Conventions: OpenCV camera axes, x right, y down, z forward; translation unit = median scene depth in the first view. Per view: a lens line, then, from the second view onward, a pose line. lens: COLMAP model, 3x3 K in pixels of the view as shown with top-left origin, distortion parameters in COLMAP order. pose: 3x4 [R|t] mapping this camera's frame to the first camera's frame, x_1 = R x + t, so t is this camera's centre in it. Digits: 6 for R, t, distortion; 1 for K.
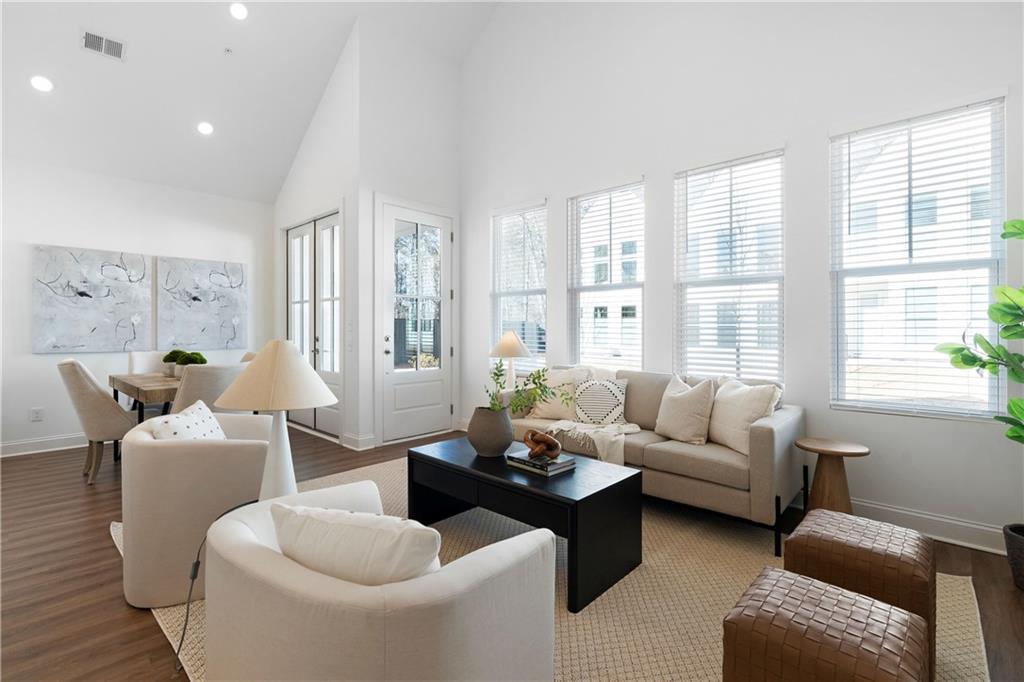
lens RADIAL K [[462.6, 0, 505.1], [0, 462.6, 328.7], [0, 0, 1]] dist [-0.011260, 0.003673]
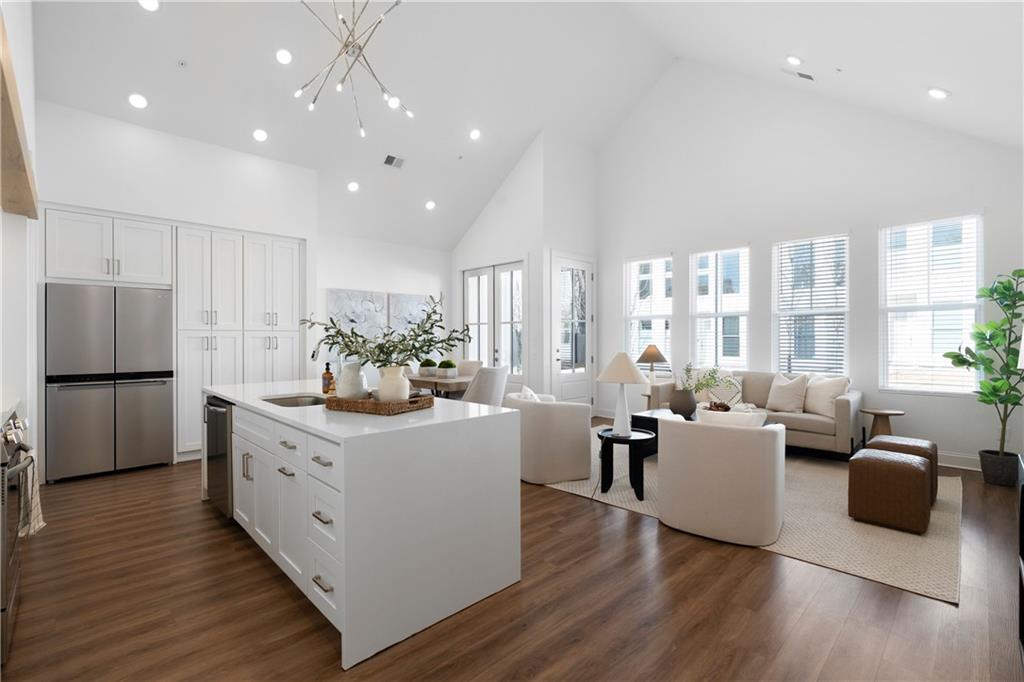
lens RADIAL K [[462.6, 0, 508.4], [0, 462.6, 339.3], [0, 0, 1]] dist [-0.011260, 0.003673]
pose [[0.999378, -0.004723, -0.034933, -0.373441], [0.004754, 0.999988, 0.000786, -0.015304], [0.034929, -0.000952, 0.999389, -0.459509]]
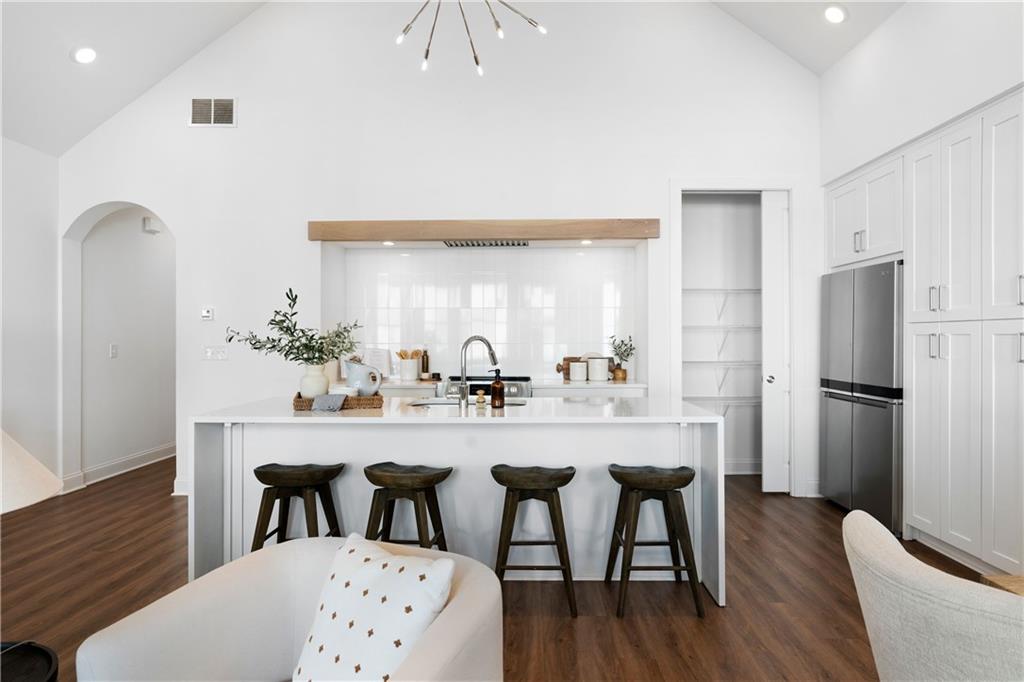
lens RADIAL K [[585.1, 0, 516.8], [0, 585.1, 339.2], [0, 0, 1]] dist [-0.001783, -0.002678]
pose [[-0.733735, 0.001171, -0.679434, -0.211845], [0.000927, 0.999999, 0.000722, -0.017643], [0.679435, -0.000100, -0.733736, 0.770679]]
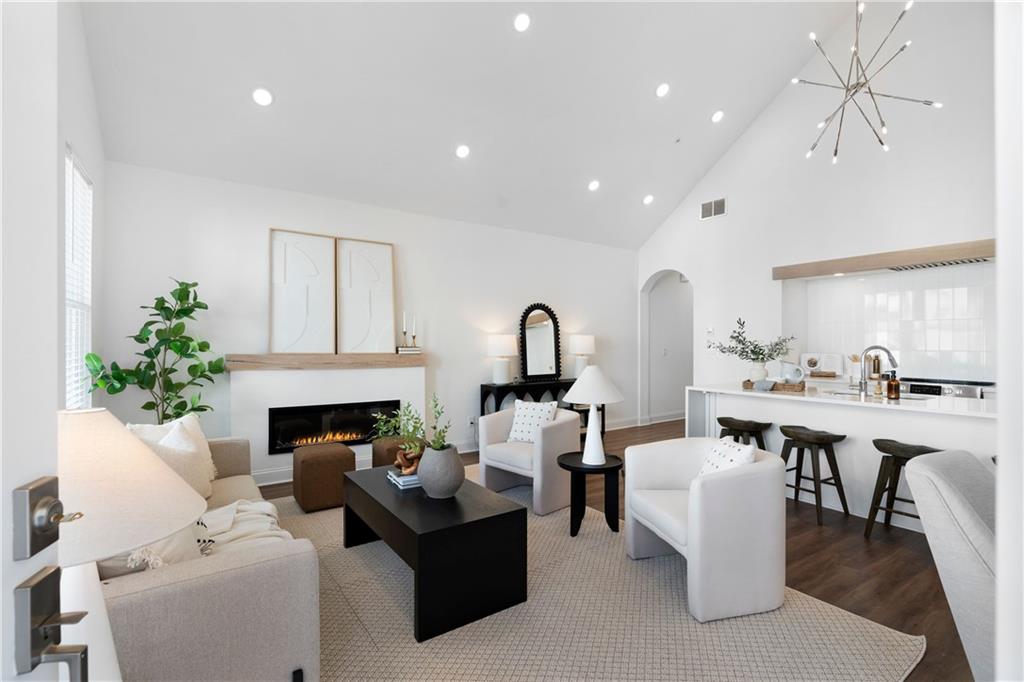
lens RADIAL K [[462.6, 0, 512.6], [0, 462.6, 343.0], [0, 0, 1]] dist [-0.011260, 0.003673]
pose [[-0.978815, -0.001387, 0.204741, -0.221331], [-0.001279, 0.999999, 0.000661, -0.025517], [-0.204742, 0.000385, -0.978816, 1.097036]]
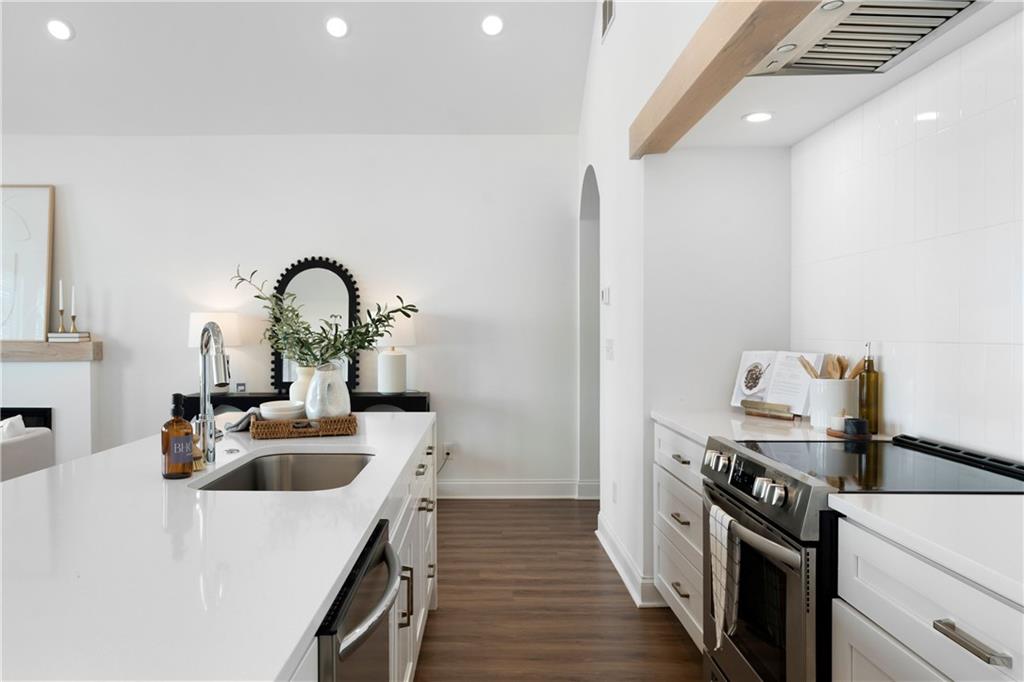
lens RADIAL K [[725.3, 0, 468.4], [0, 725.3, 340.5], [0, 0, 1]] dist [-0.004843, 0.001822]
pose [[-0.685180, -0.007987, 0.728330, -1.077167], [-0.000477, 0.999945, 0.010517, -0.014449], [-0.728374, 0.006858, -0.685146, 0.394887]]
